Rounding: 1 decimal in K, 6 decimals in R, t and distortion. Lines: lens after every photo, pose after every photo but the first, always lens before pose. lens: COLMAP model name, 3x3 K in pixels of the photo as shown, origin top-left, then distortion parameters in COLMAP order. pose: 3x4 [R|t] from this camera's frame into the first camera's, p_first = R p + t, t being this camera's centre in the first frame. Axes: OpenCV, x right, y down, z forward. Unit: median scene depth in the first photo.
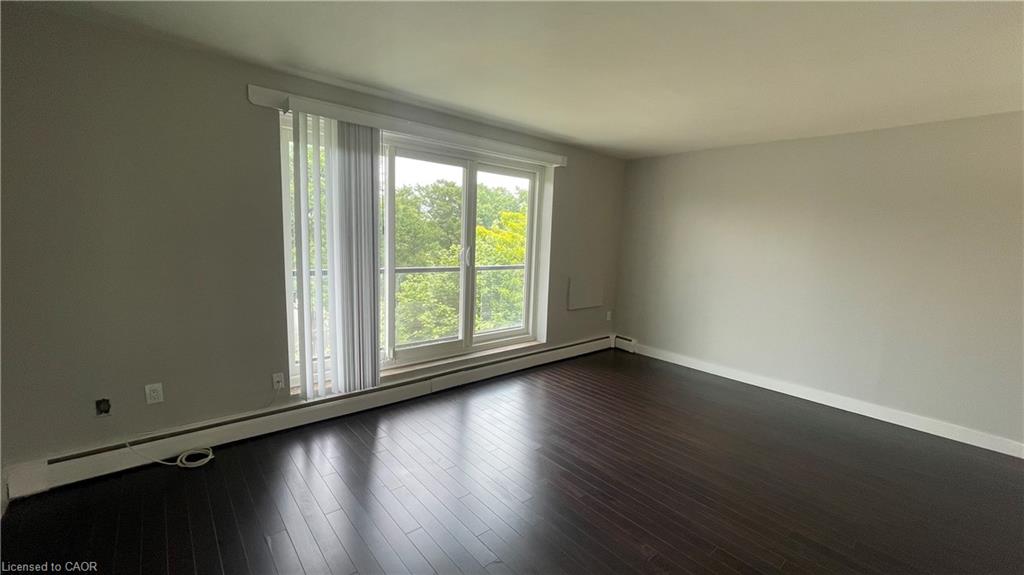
lens RADIAL K [[414.4, 0, 507.7], [0, 414.4, 289.9], [0, 0, 1]] dist [-0.002726, -0.000111]
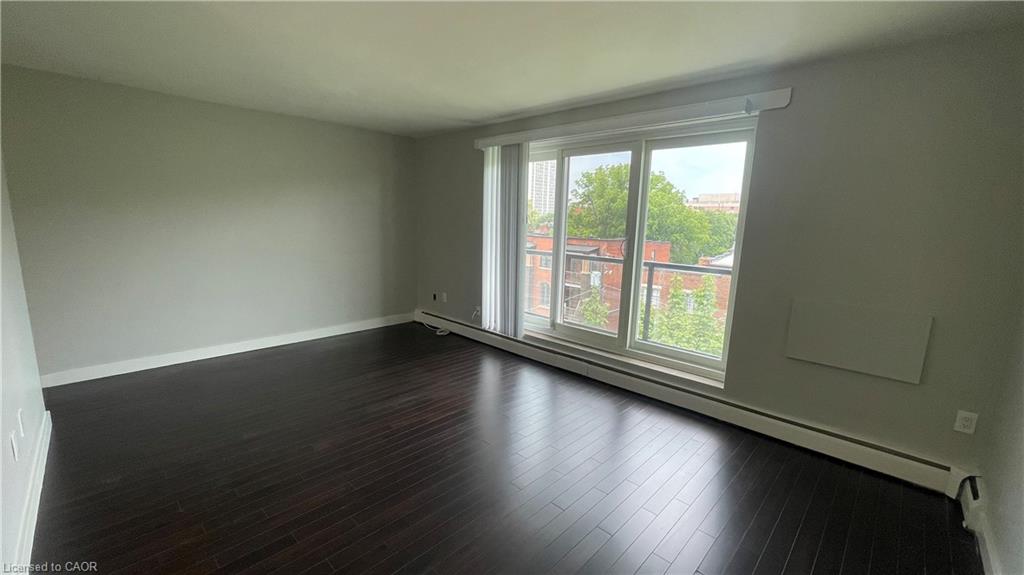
lens RADIAL K [[414.4, 0, 507.7], [0, 414.4, 289.9], [0, 0, 1]] dist [-0.002726, -0.000111]
pose [[0.094178, 0.139995, -0.985663, 0.985396], [-0.150866, 0.980636, 0.124866, -0.082330], [0.984058, 0.136944, 0.113475, 0.814174]]
